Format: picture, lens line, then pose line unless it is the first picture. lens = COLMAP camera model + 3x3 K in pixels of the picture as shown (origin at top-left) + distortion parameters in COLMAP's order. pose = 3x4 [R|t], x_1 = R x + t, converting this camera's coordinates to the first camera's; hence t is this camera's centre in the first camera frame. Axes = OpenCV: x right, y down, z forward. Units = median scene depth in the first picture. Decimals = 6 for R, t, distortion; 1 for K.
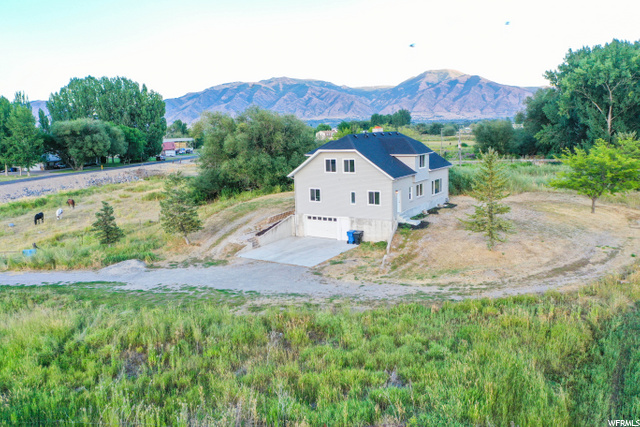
lens RADIAL K [[504.2, 0, 322.4], [0, 504.2, 211.8], [0, 0, 1]] dist [-0.003020, -0.003013]
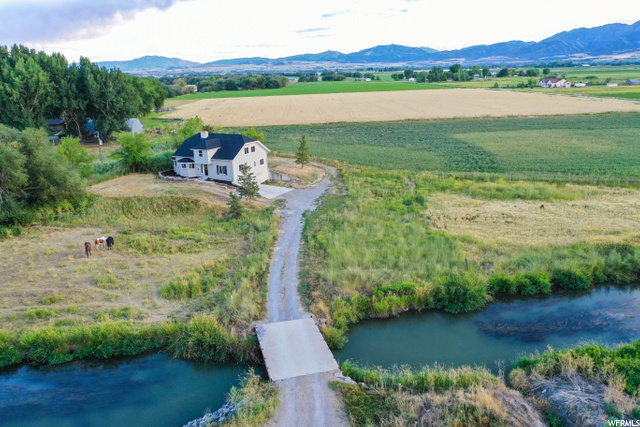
lens RADIAL K [[504.2, 0, 322.4], [0, 504.2, 211.8], [0, 0, 1]] dist [-0.003020, -0.003013]
pose [[-0.058153, -0.235238, 0.970197, -1.949250], [0.197656, 0.949889, 0.242161, -0.279944], [-0.978545, 0.205848, -0.008743, 0.761031]]
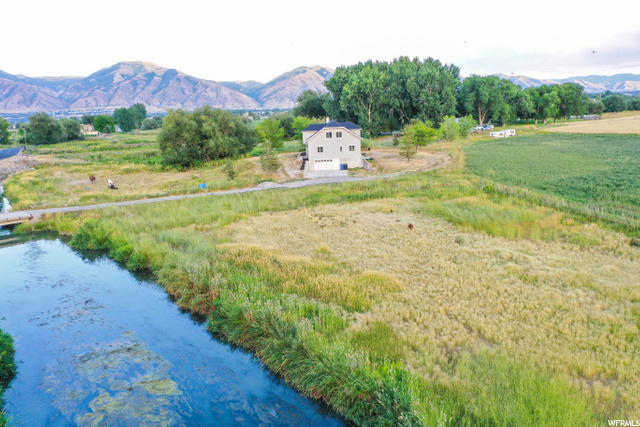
lens RADIAL K [[504.2, 0, 322.4], [0, 504.2, 211.8], [0, 0, 1]] dist [-0.003020, -0.003013]
pose [[0.842071, -0.109068, 0.528224, -1.160010], [0.102368, 0.993859, 0.042022, 0.138496], [-0.529563, 0.018688, 0.848065, -0.791421]]
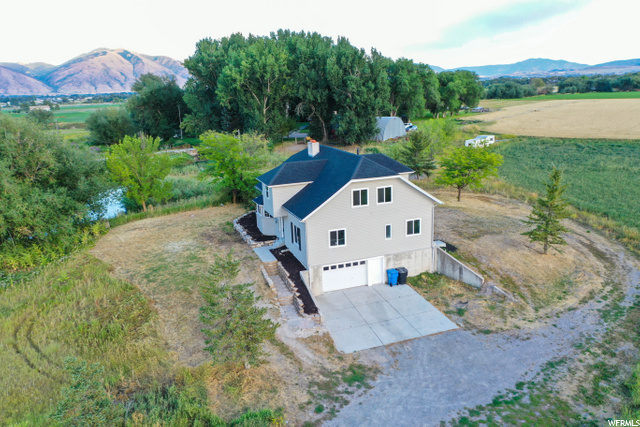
lens RADIAL K [[504.2, 0, 322.4], [0, 504.2, 211.8], [0, 0, 1]] dist [-0.003020, -0.003013]
pose [[0.598847, -0.180594, 0.780236, -0.628952], [0.148821, 0.982368, 0.113156, -0.165371], [-0.786914, 0.048352, 0.615165, 0.551737]]
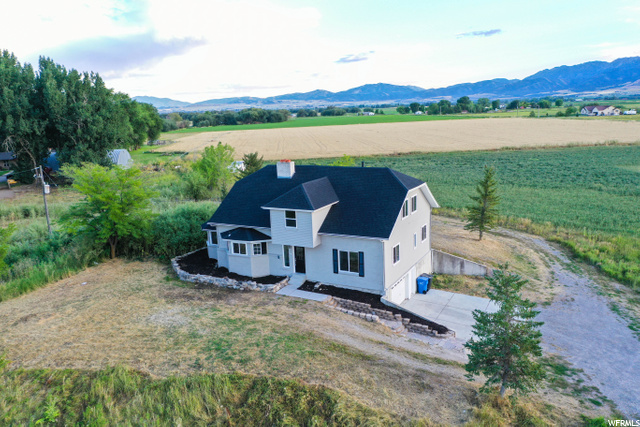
lens RADIAL K [[504.2, 0, 322.4], [0, 504.2, 211.8], [0, 0, 1]] dist [-0.003020, -0.003013]
pose [[-0.080064, -0.163450, 0.983297, -0.715970], [0.206630, 0.962315, 0.176787, -0.244725], [-0.975138, 0.217333, -0.043274, 1.137039]]
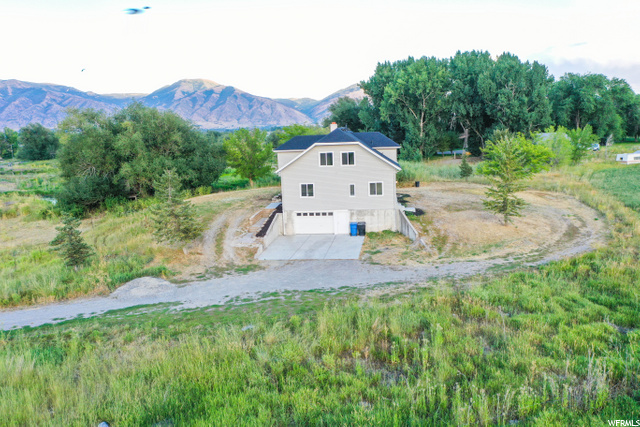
lens RADIAL K [[504.2, 0, 322.4], [0, 504.2, 211.8], [0, 0, 1]] dist [-0.003020, -0.003013]
pose [[0.893734, -0.070333, 0.443050, -0.427235], [0.078304, 0.996929, 0.000303, 0.010050], [-0.441711, 0.034422, 0.896497, 0.120529]]
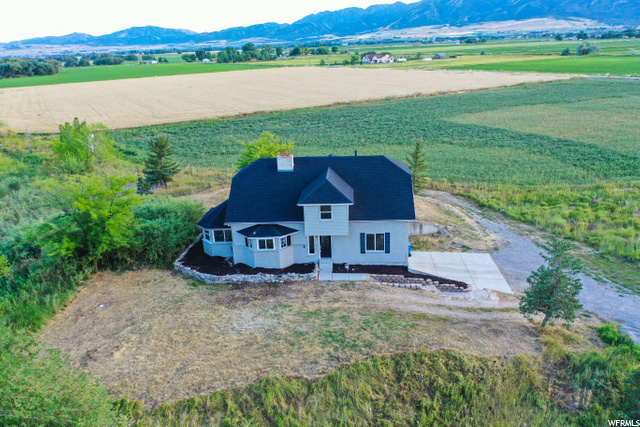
lens RADIAL K [[504.2, 0, 322.4], [0, 504.2, 211.8], [0, 0, 1]] dist [-0.003020, -0.003013]
pose [[-0.483495, -0.224906, 0.845961, -0.676041], [0.204028, 0.910856, 0.358767, -0.403158], [-0.851237, 0.346062, -0.394507, 1.468567]]
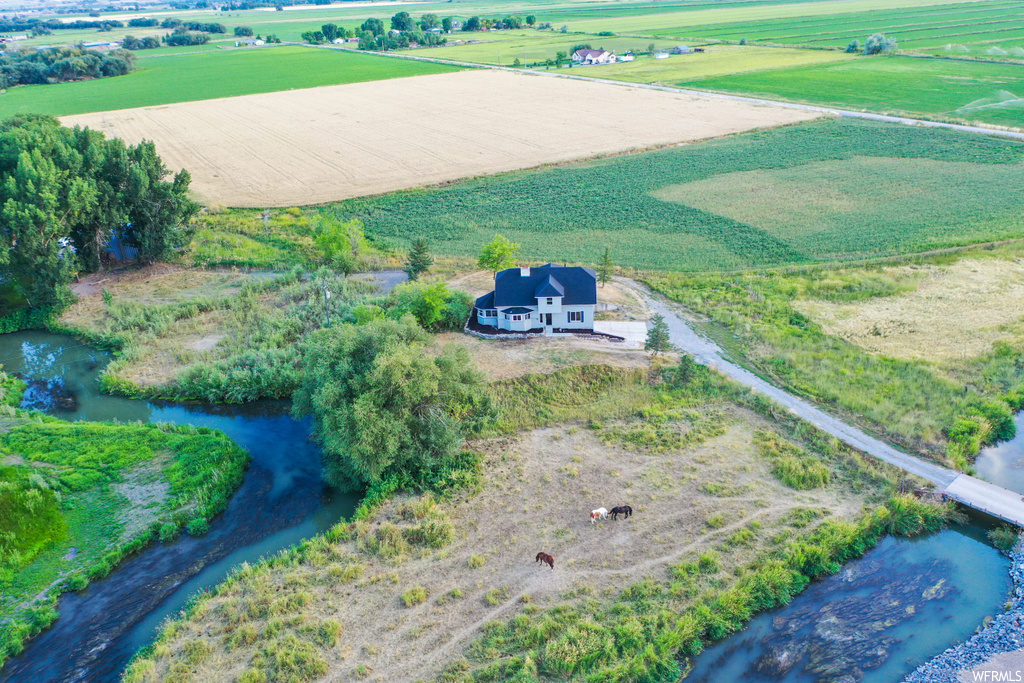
lens RADIAL K [[806.7, 0, 515.9], [0, 806.7, 338.7], [0, 0, 1]] dist [-0.003020, -0.003013]
pose [[-0.492161, -0.300757, 0.816898, -1.969494], [0.207887, 0.870660, 0.445797, -1.118149], [-0.845317, 0.389226, -0.365981, 2.166669]]
